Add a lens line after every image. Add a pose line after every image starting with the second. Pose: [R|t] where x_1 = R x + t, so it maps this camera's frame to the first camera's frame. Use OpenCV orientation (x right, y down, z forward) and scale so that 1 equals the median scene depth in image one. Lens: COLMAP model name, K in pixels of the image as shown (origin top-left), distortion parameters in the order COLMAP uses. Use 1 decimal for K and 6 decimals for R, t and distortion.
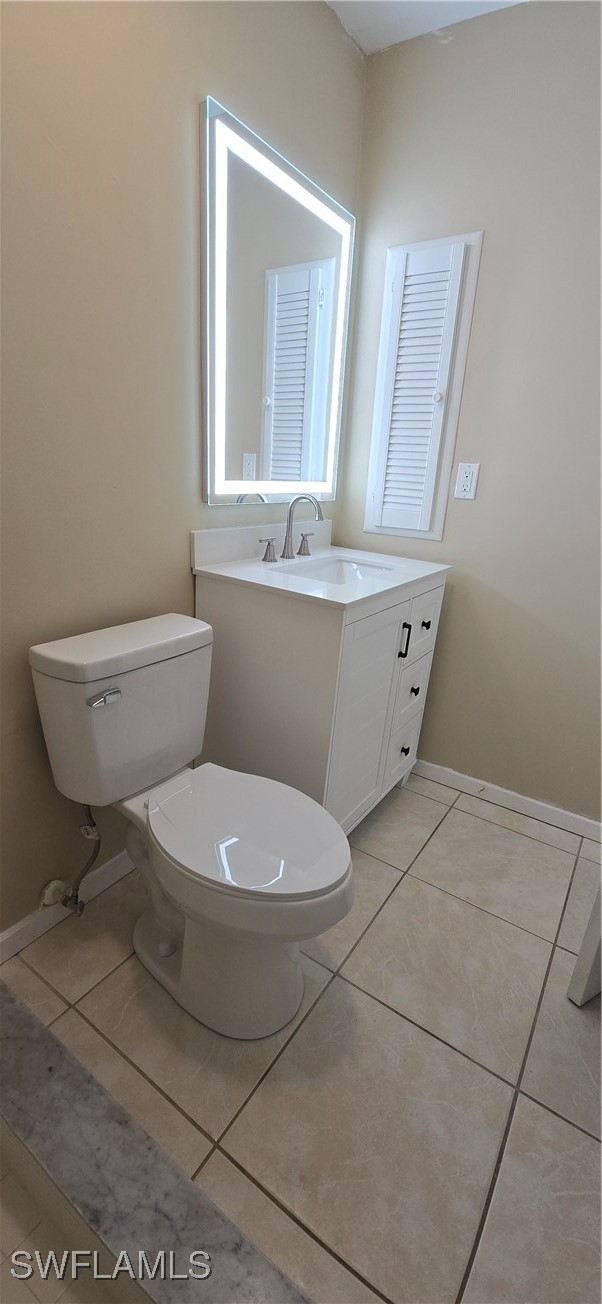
lens RADIAL K [[533.0, 0, 302.6], [0, 533.0, 644.9], [0, 0, 1]] dist [-0.001486, 0.000018]
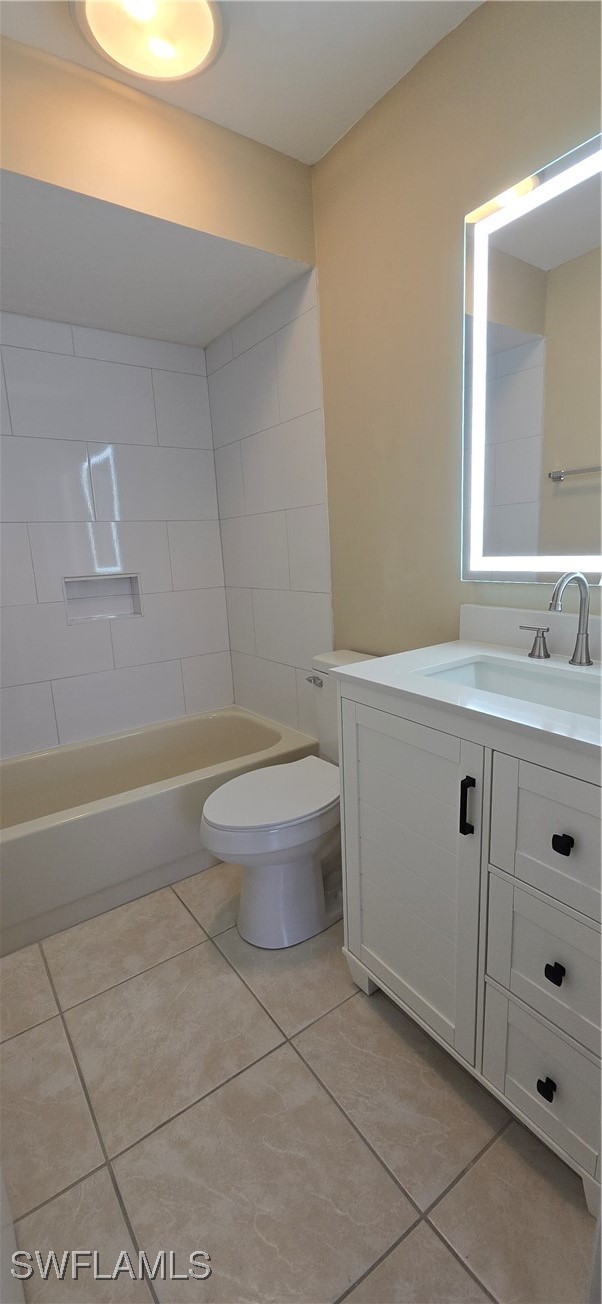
lens RADIAL K [[533.0, 0, 302.6], [0, 533.0, 644.9], [0, 0, 1]] dist [-0.001486, 0.000018]
pose [[-0.352607, 0.138111, -0.925524, 0.728682], [-0.282365, 0.927244, 0.245944, -0.256820], [0.892154, 0.348057, -0.287955, 0.878395]]
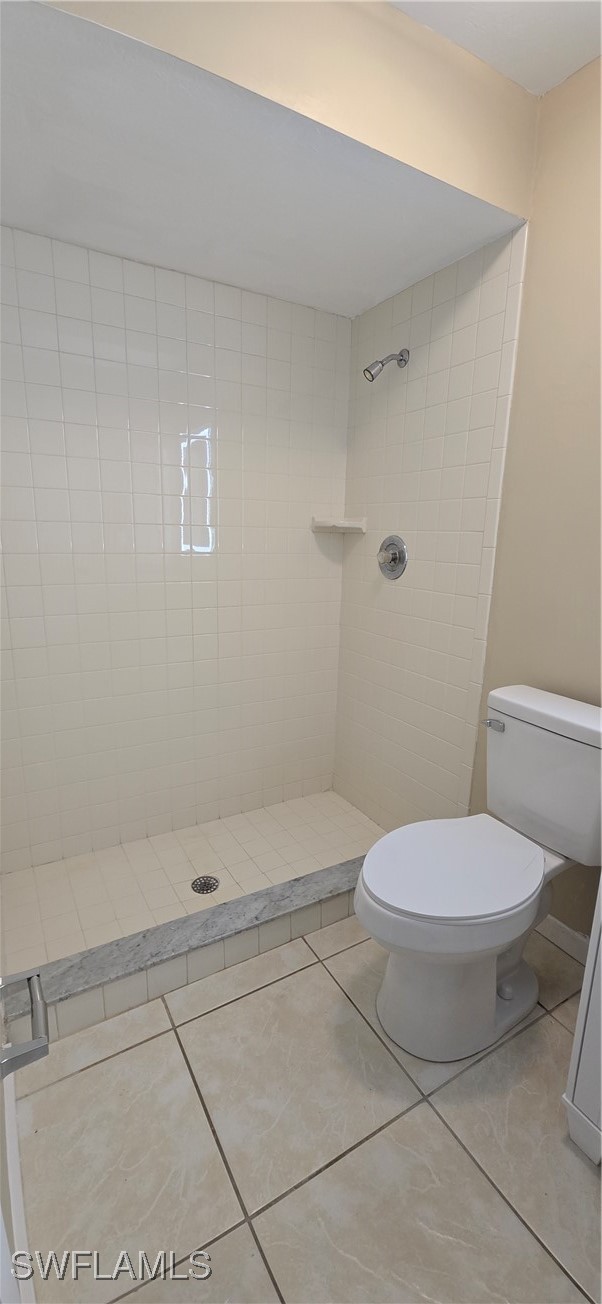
lens RADIAL K [[533.0, 0, 302.6], [0, 533.0, 644.9], [0, 0, 1]] dist [-0.001486, 0.000018]
pose [[-0.426546, 0.103865, -0.898482, 0.640341], [-0.356588, 0.893611, 0.272589, -0.172459], [0.831206, 0.436659, -0.344129, 0.584522]]
